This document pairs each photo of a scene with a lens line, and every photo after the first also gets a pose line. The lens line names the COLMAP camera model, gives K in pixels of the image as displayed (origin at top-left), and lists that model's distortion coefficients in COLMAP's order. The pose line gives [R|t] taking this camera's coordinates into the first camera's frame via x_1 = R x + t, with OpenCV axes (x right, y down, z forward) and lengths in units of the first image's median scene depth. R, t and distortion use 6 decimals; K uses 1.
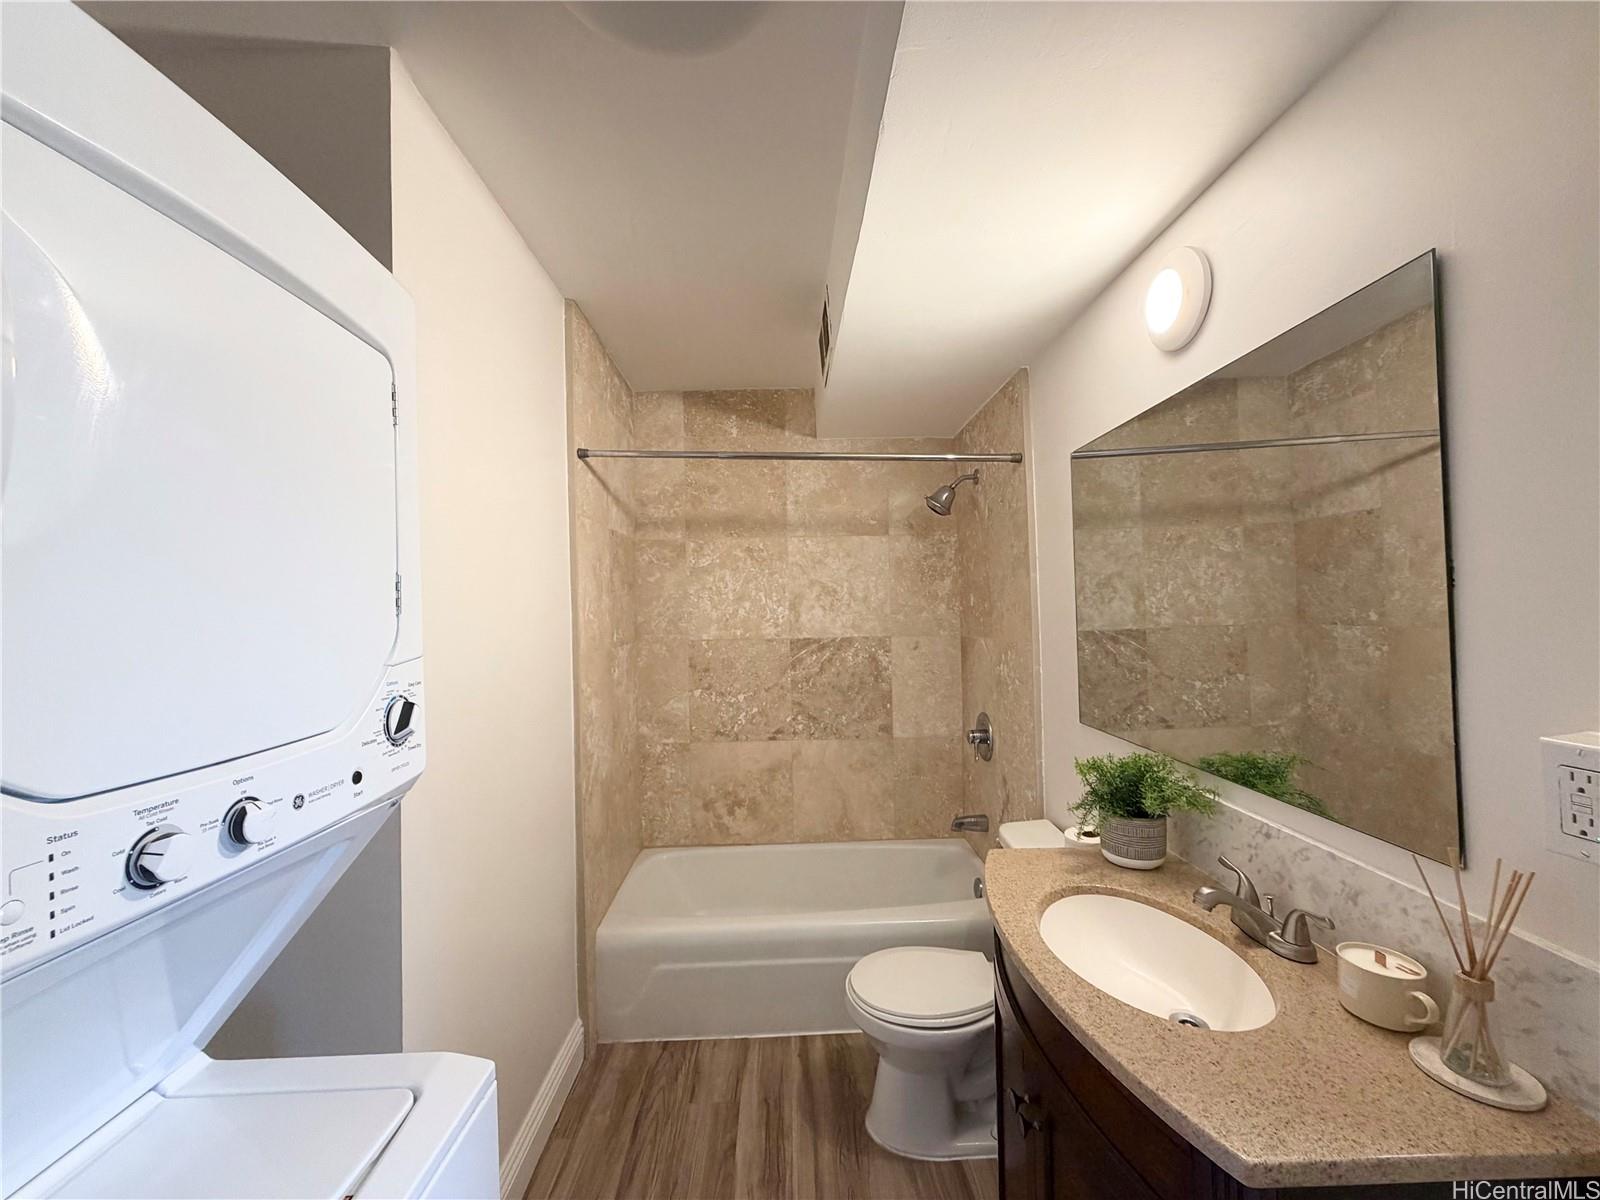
lens RADIAL K [[634.8, 0, 796.5], [0, 634.8, 601.1], [0, 0, 1]] dist [0.001342, 0.000083]
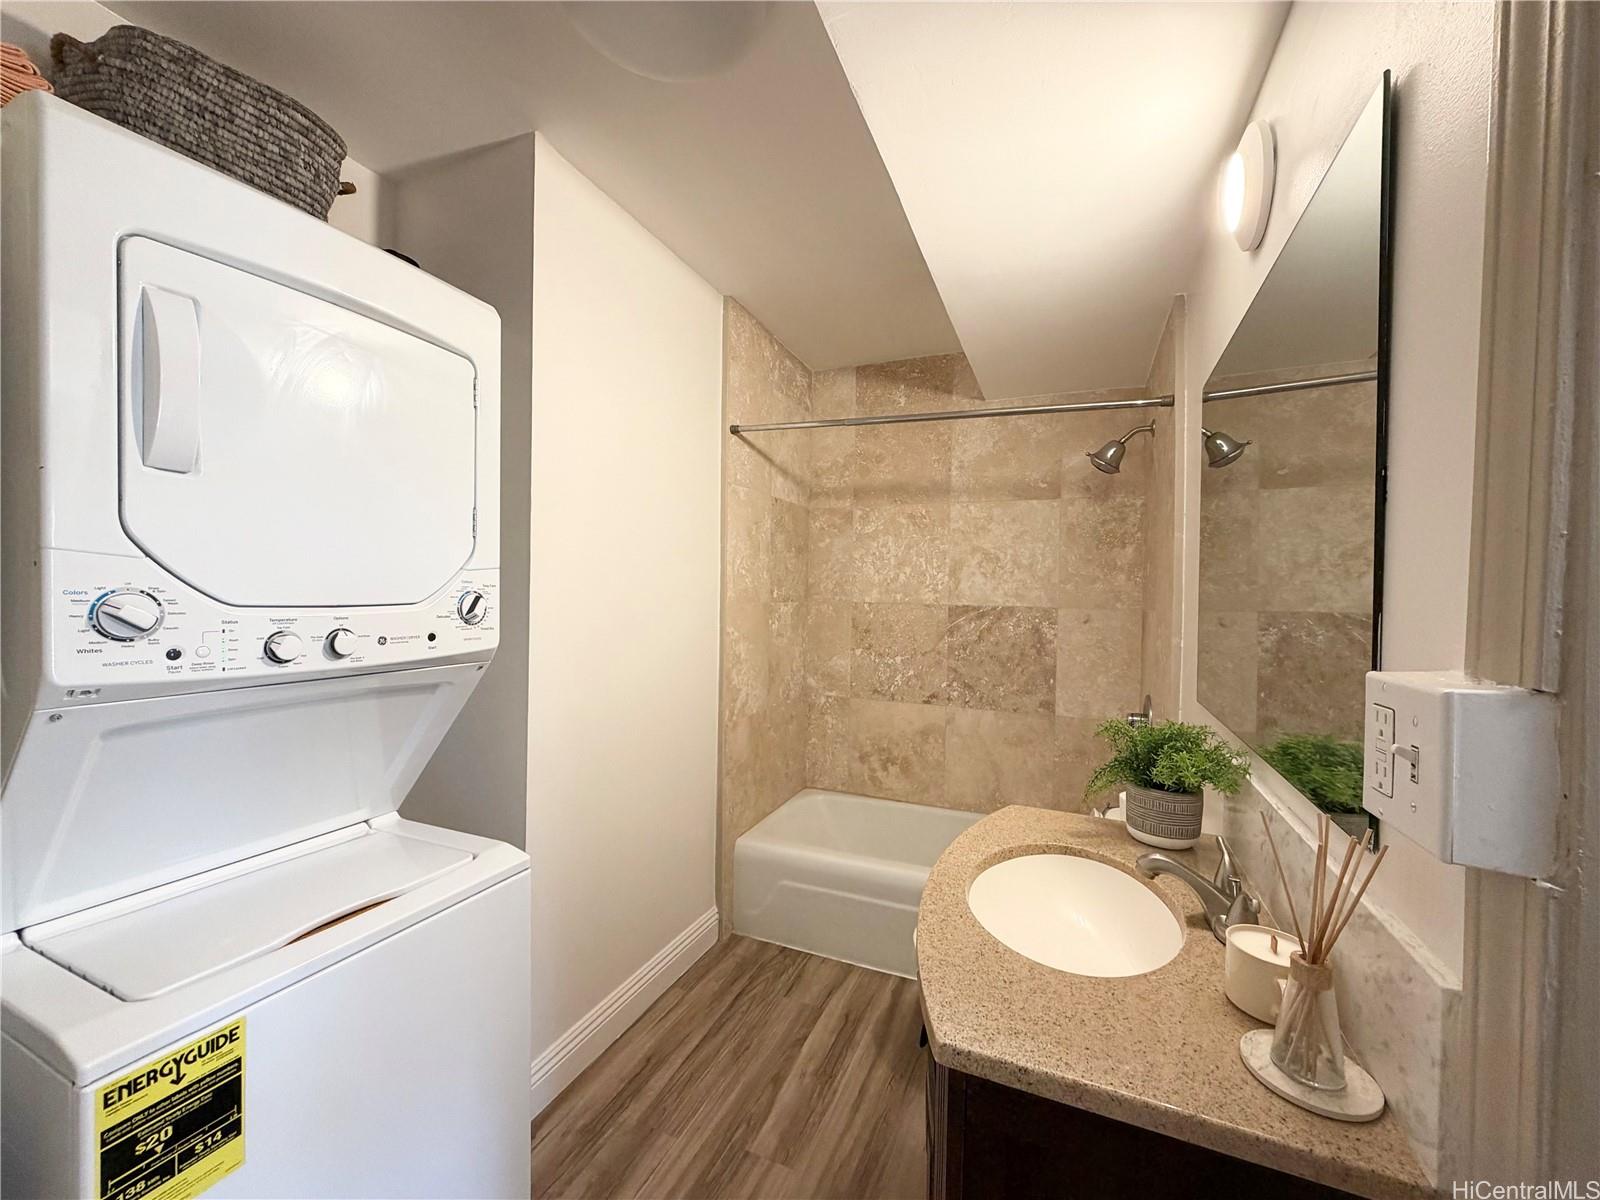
lens RADIAL K [[634.8, 0, 796.5], [0, 634.8, 601.1], [0, 0, 1]] dist [0.001342, 0.000083]
pose [[0.908595, 0.044211, -0.415332, 0.187911], [-0.033044, 0.998874, 0.034040, 0.026964], [0.416369, -0.017204, 0.909033, -0.008572]]
